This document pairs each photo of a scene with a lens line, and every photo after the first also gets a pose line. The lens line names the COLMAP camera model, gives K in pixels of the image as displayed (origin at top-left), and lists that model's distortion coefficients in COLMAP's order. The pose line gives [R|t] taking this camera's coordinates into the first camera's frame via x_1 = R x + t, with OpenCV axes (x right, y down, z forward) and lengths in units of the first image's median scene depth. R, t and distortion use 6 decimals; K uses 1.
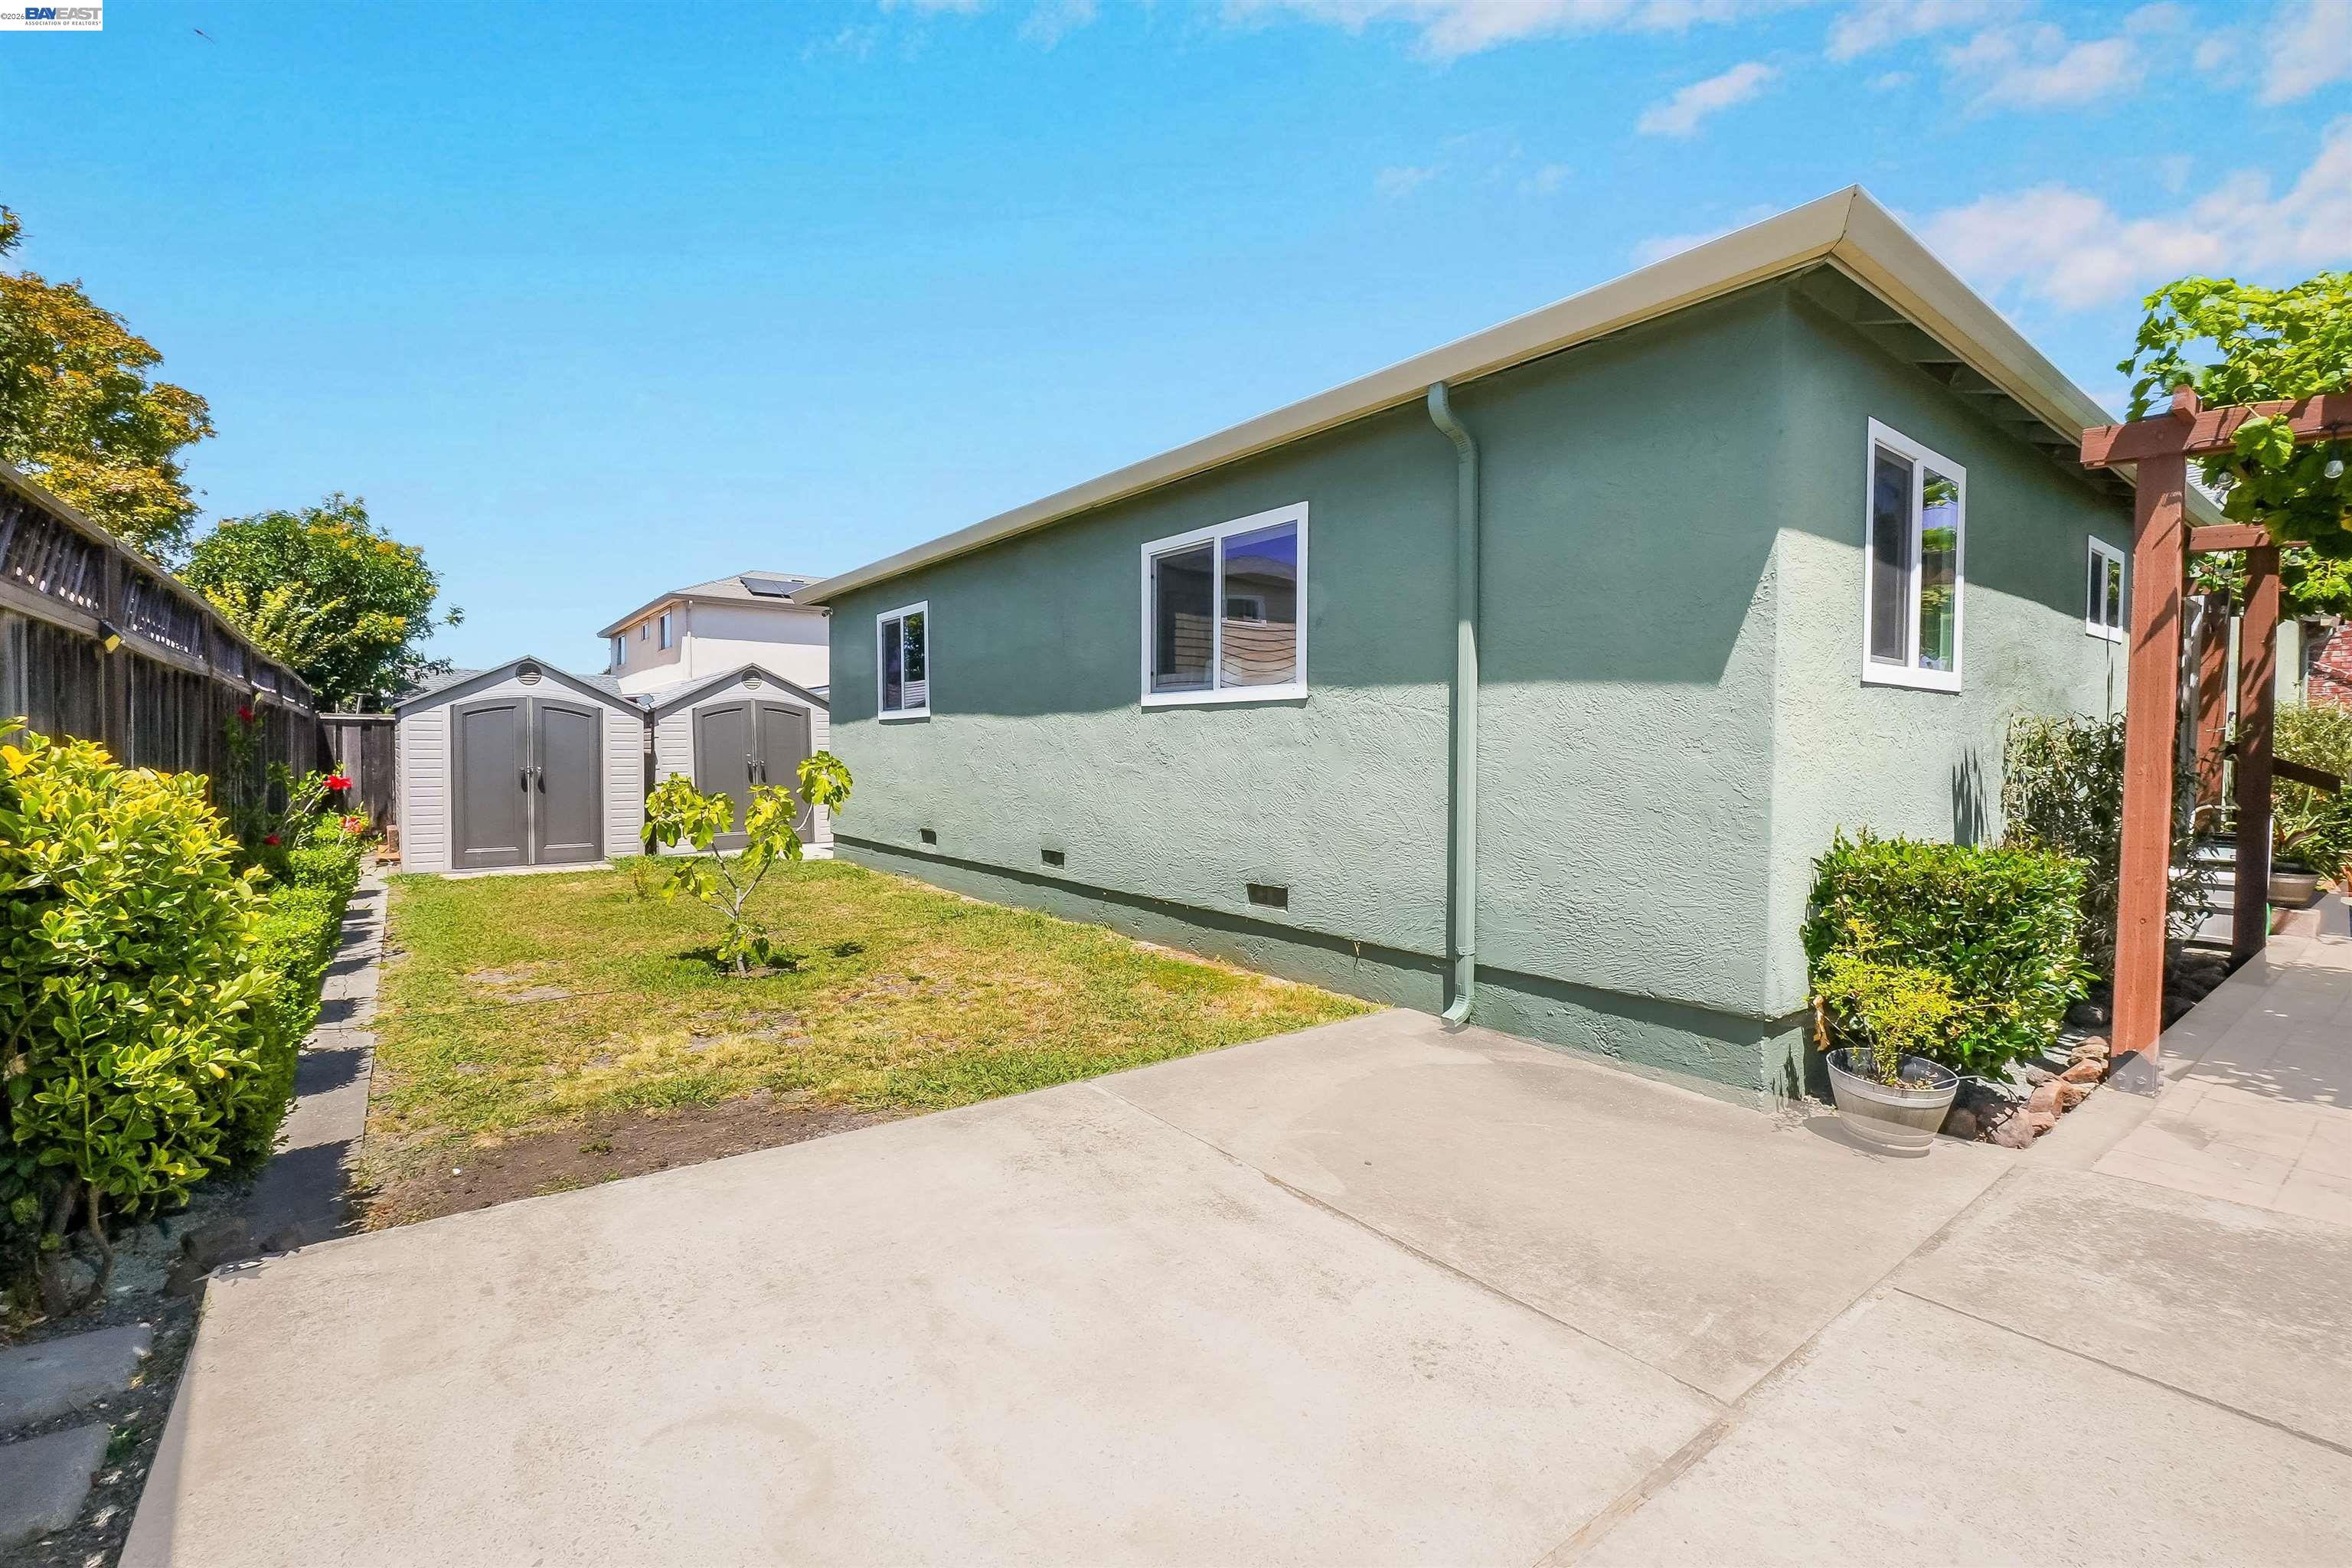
lens RADIAL K [[1026.3, 0, 1176.1], [0, 1026.3, 773.5], [0, 0, 1]] dist [-0.002608, 0.000816]
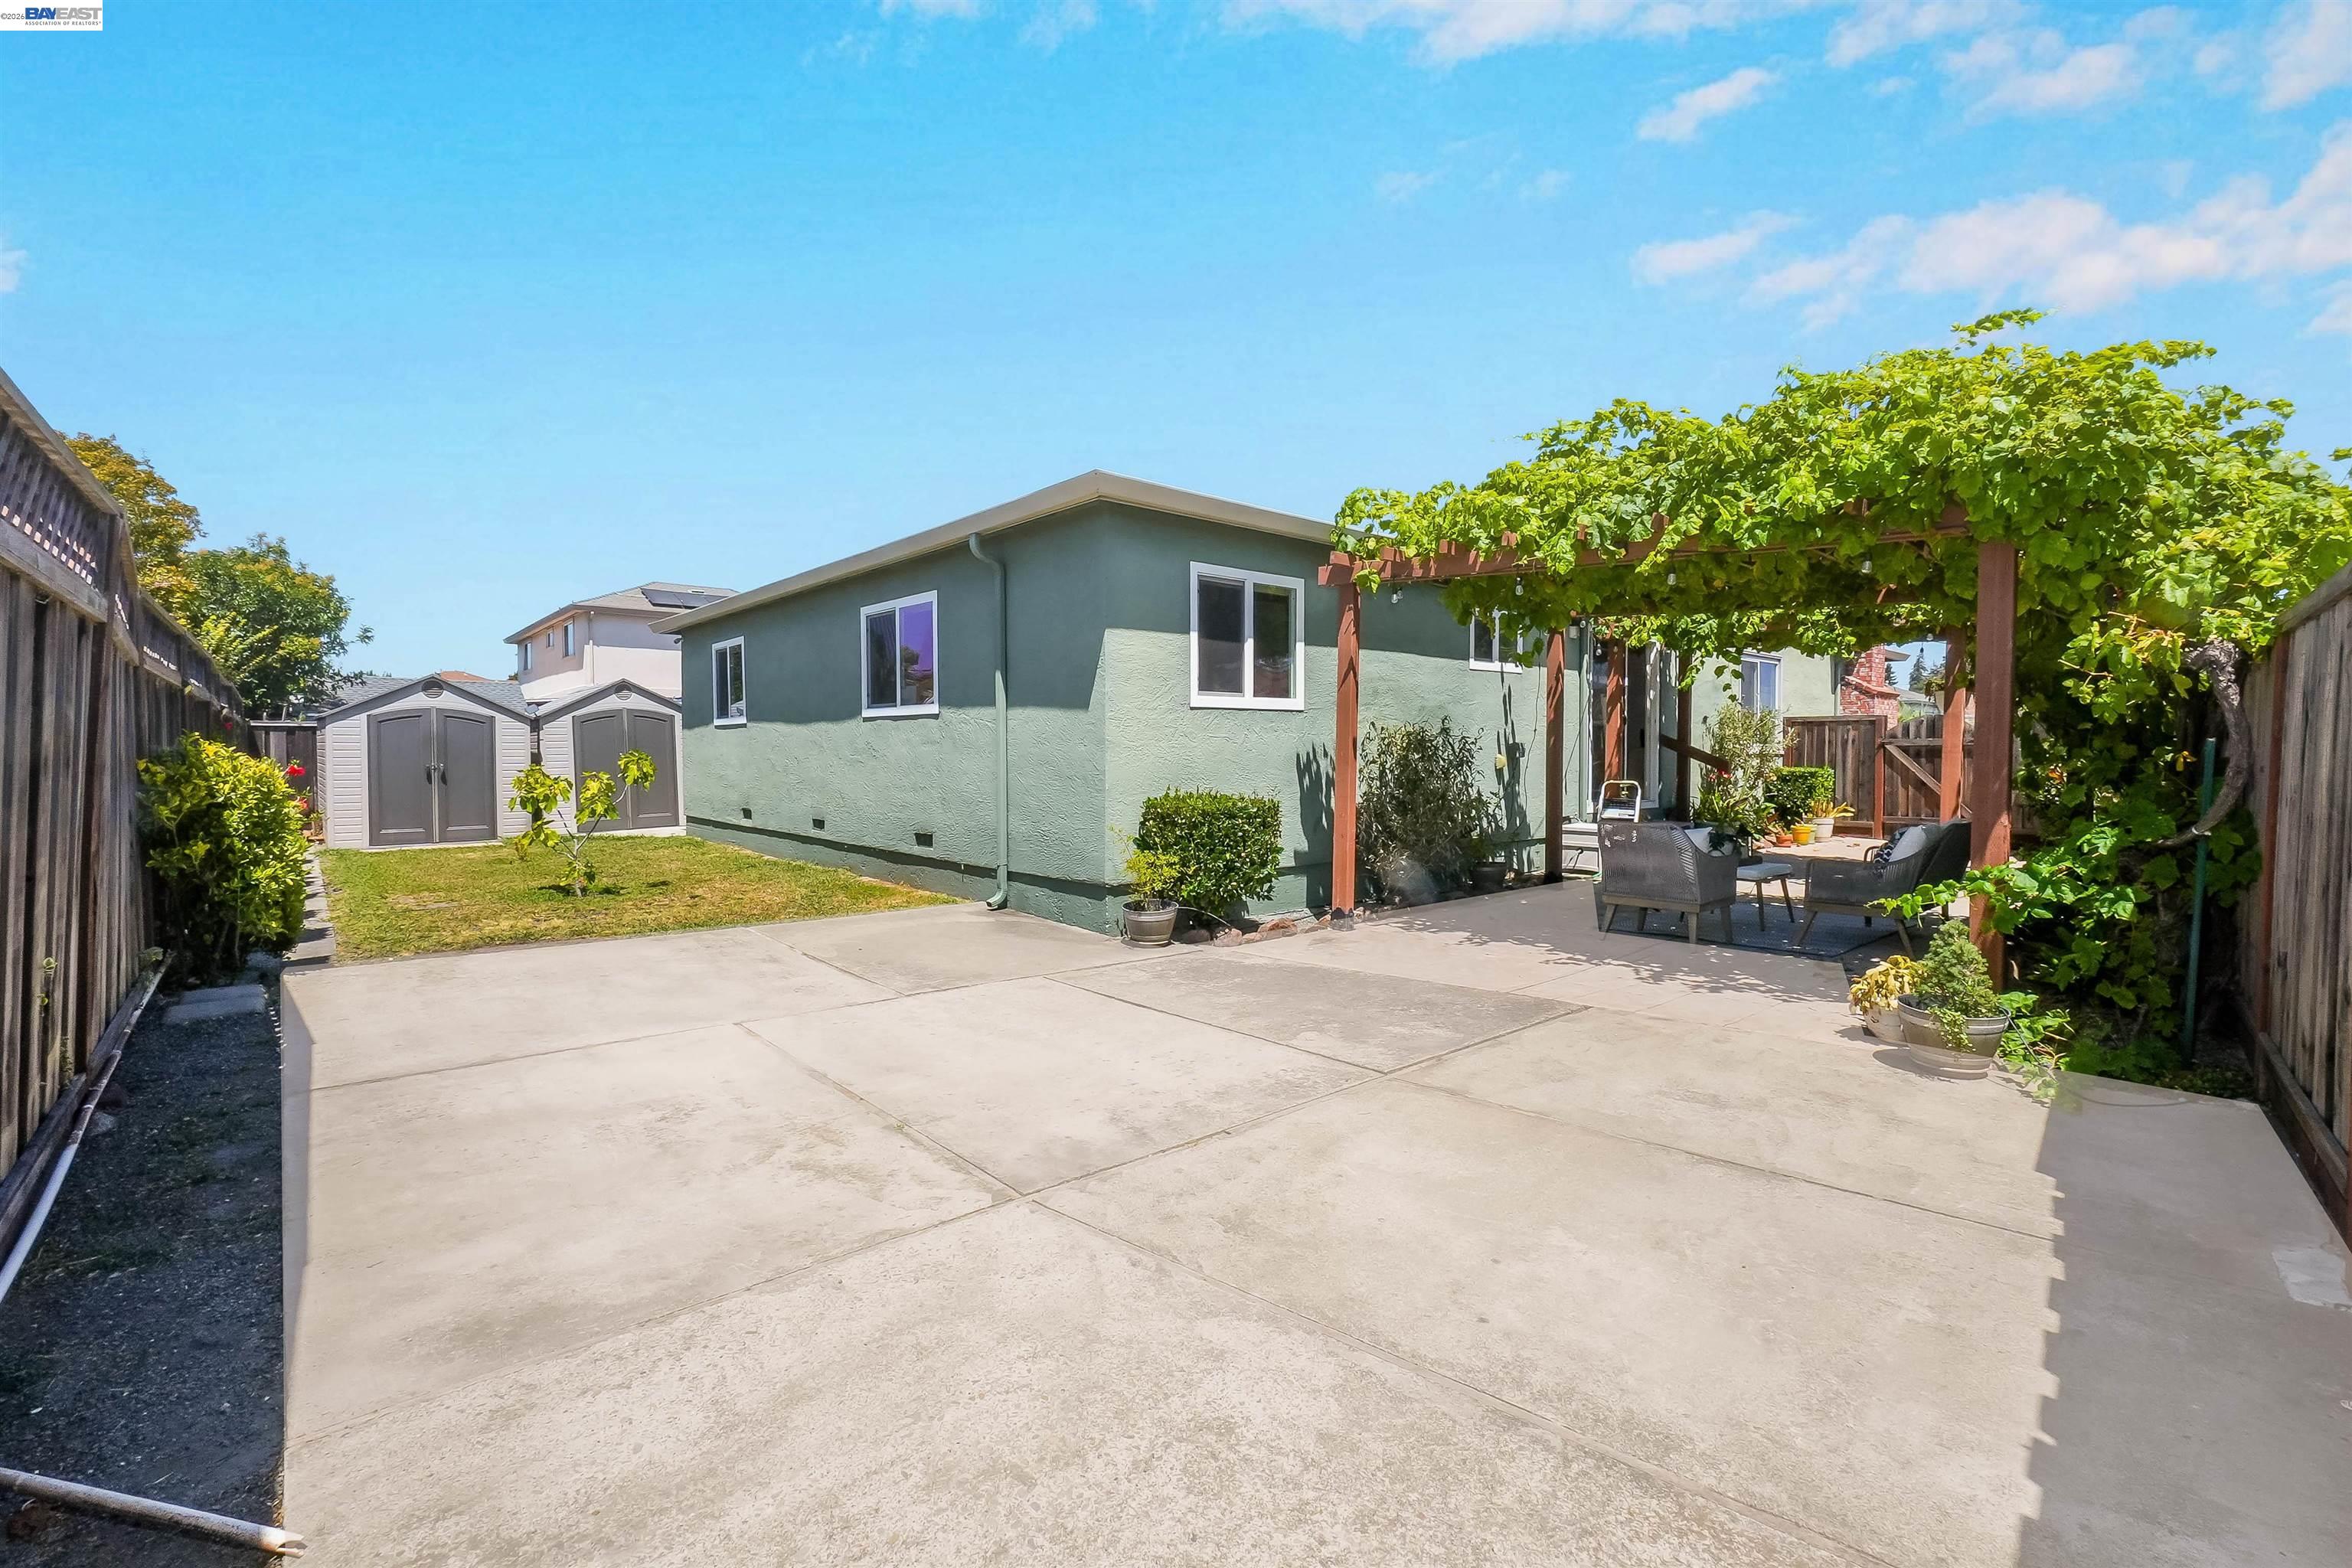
lens RADIAL K [[1026.3, 0, 1176.1], [0, 1026.3, 773.5], [0, 0, 1]] dist [-0.002608, 0.000816]
pose [[0.998122, -0.006823, 0.060884, 0.314767], [0.006768, 0.999976, 0.001107, 0.015945], [-0.060890, -0.000693, 0.998144, -0.484267]]
